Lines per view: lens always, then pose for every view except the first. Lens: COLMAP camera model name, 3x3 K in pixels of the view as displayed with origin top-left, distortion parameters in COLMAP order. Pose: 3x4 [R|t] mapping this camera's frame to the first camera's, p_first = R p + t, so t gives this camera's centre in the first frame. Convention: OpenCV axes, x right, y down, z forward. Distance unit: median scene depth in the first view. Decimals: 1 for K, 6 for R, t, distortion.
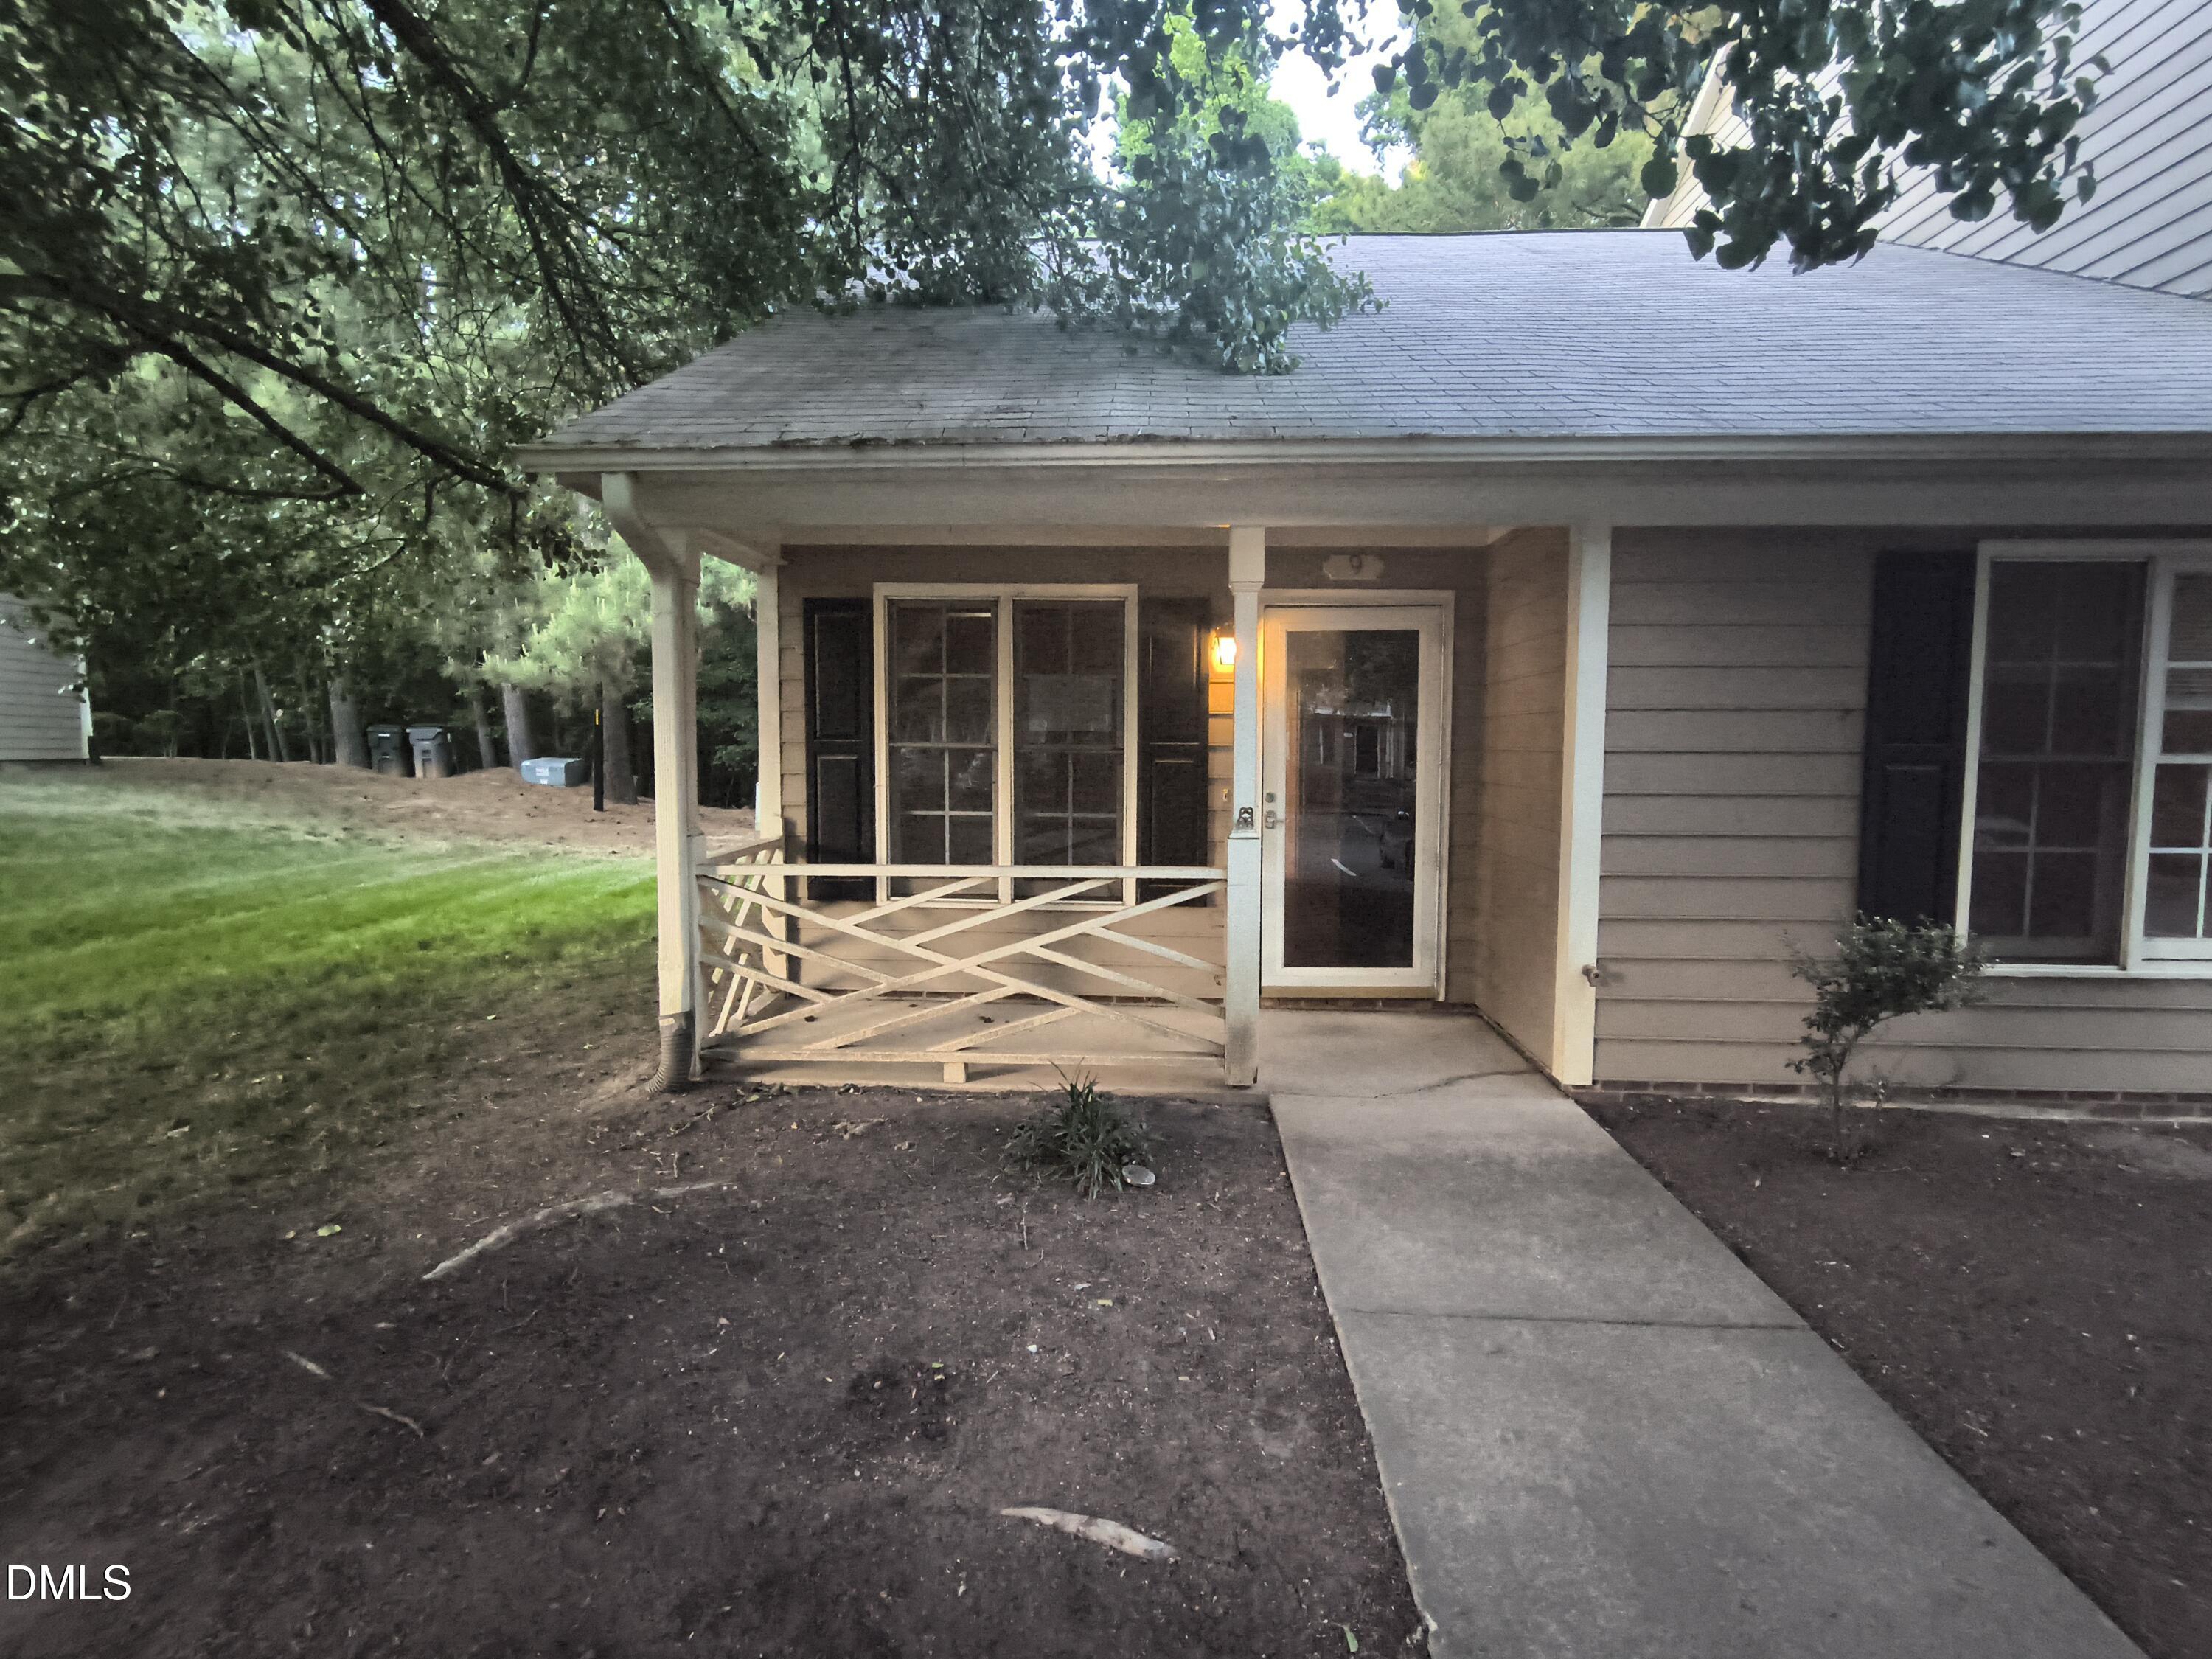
lens RADIAL K [[1025.6, 0, 1108.9], [0, 1025.6, 826.1], [0, 0, 1]] dist [-0.006054, -0.000519]
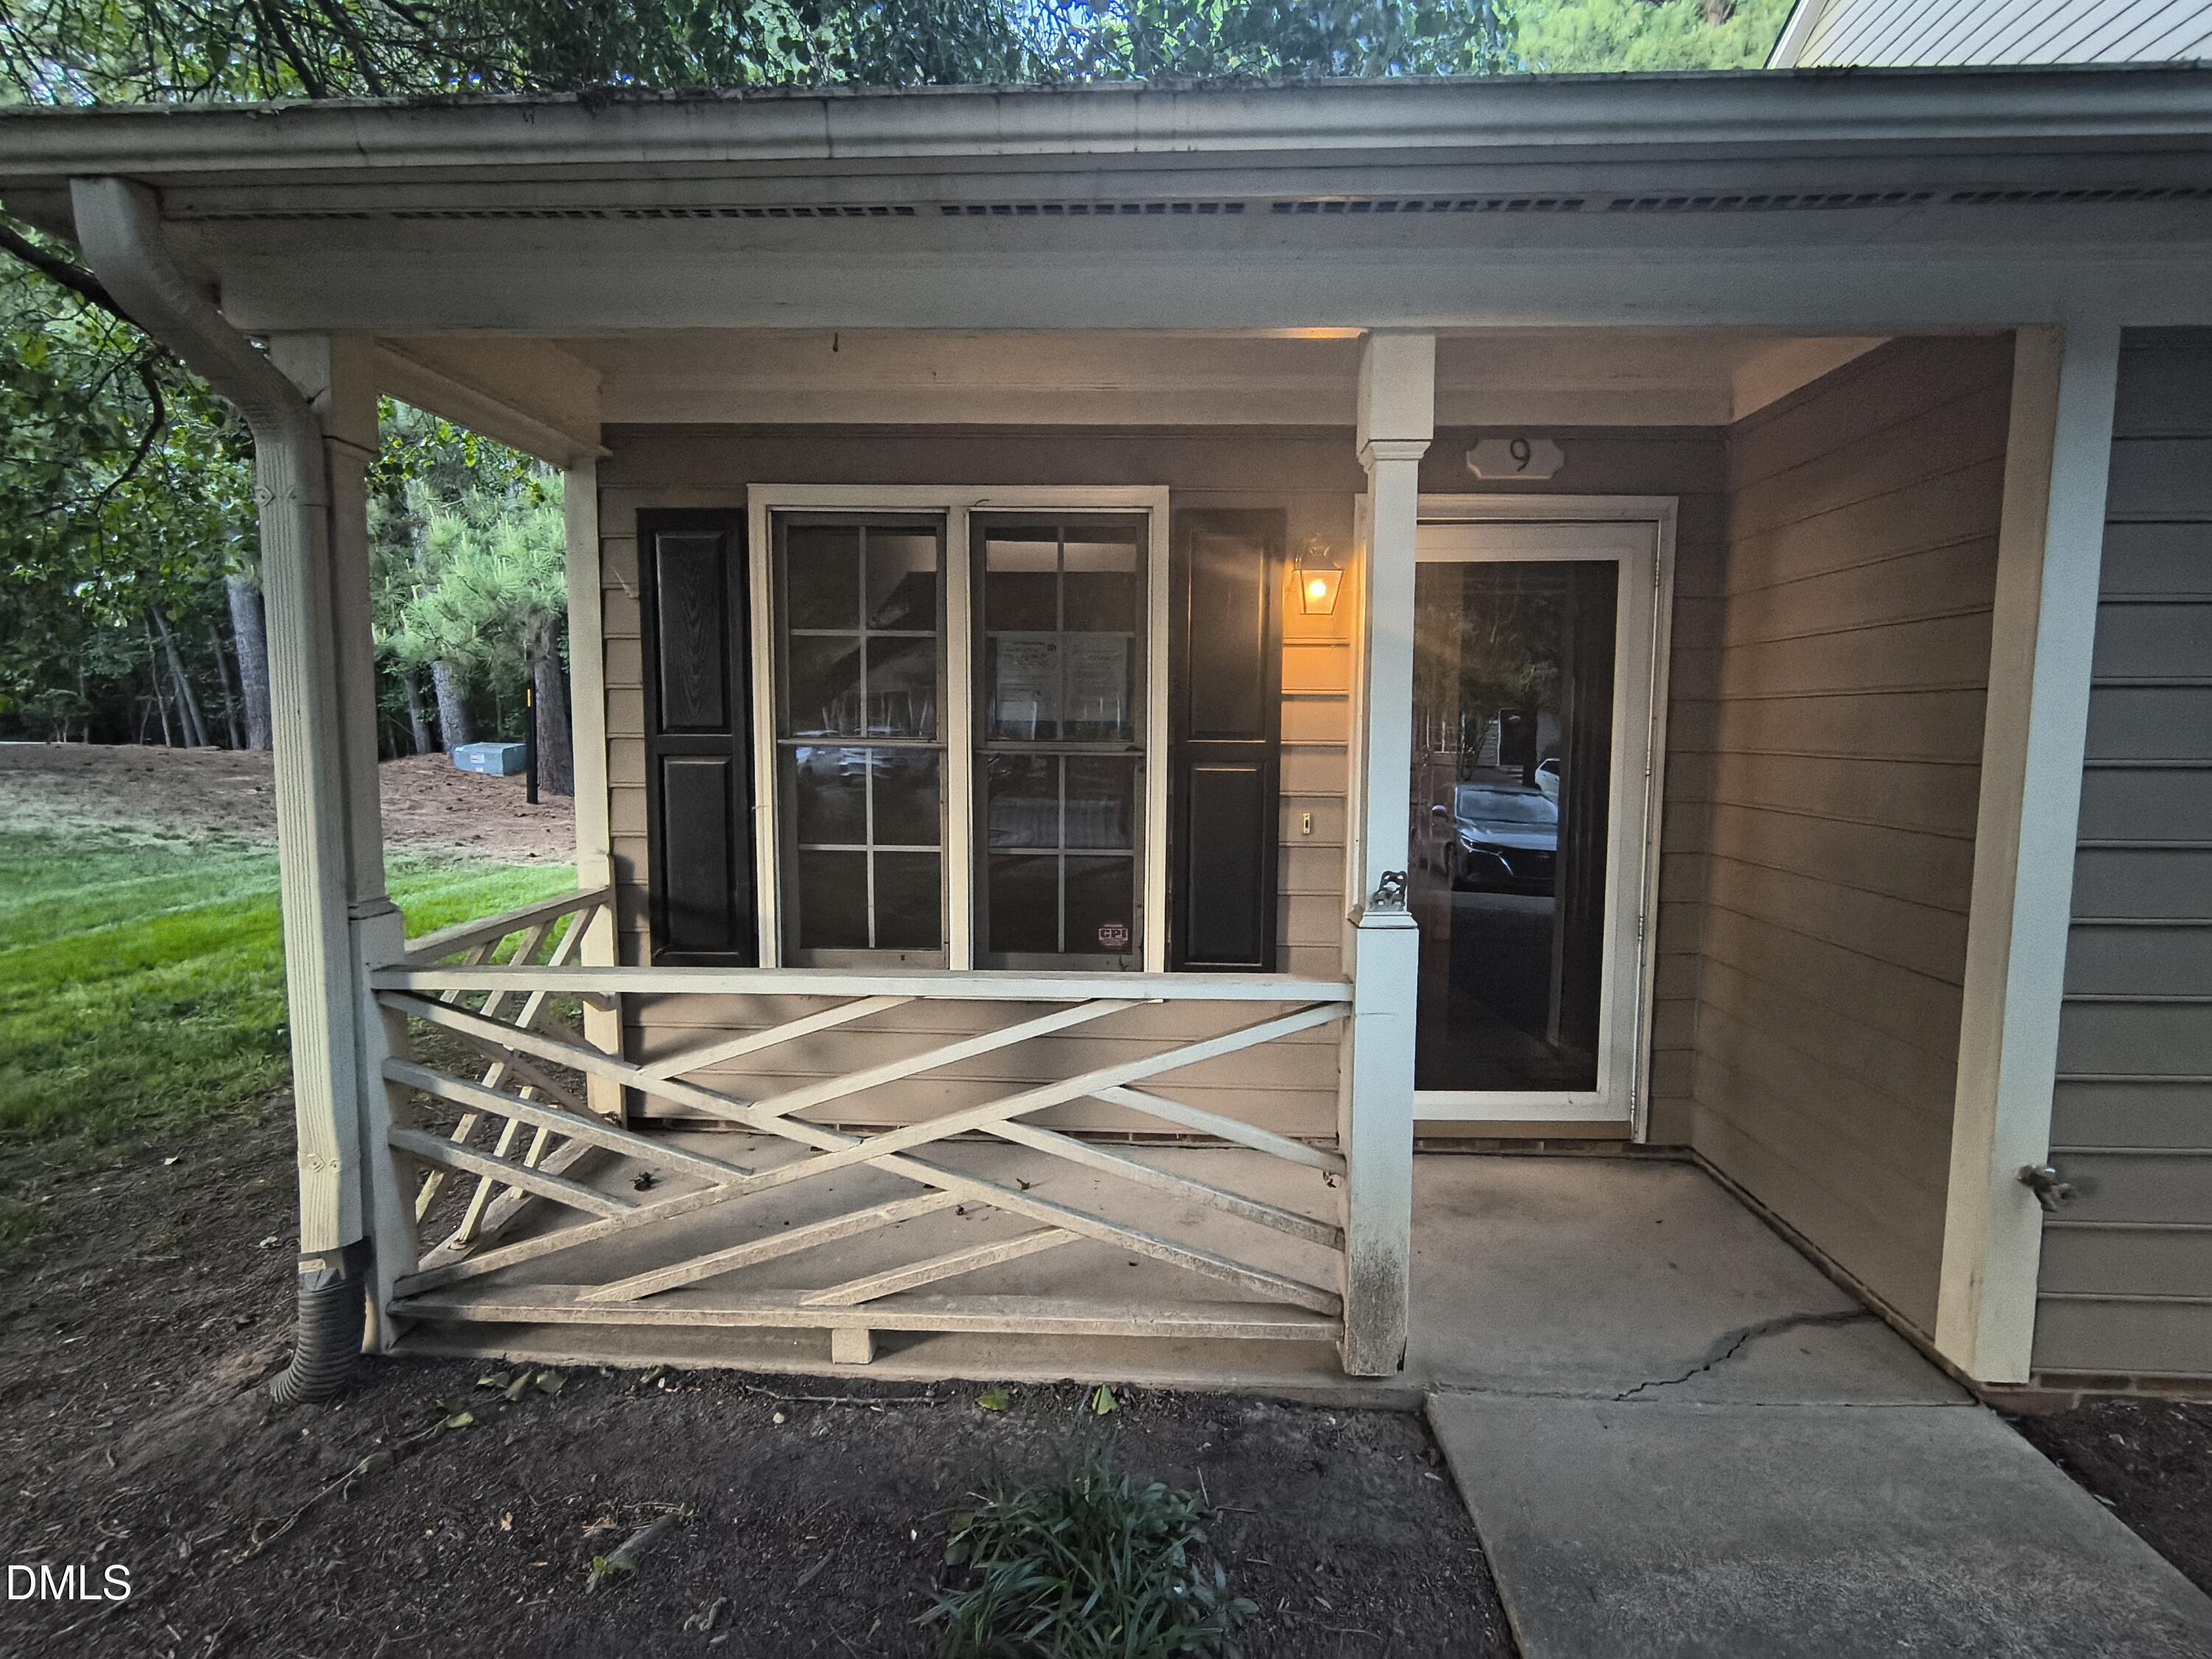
lens RADIAL K [[1025.6, 0, 1108.9], [0, 1025.6, 816.6], [0, 0, 1]] dist [-0.006054, -0.000519]
pose [[0.999964, 0.000499, 0.008463, -0.014346], [-0.000569, 0.999966, 0.008245, -0.040160], [-0.008459, -0.008250, 0.999930, 0.377114]]
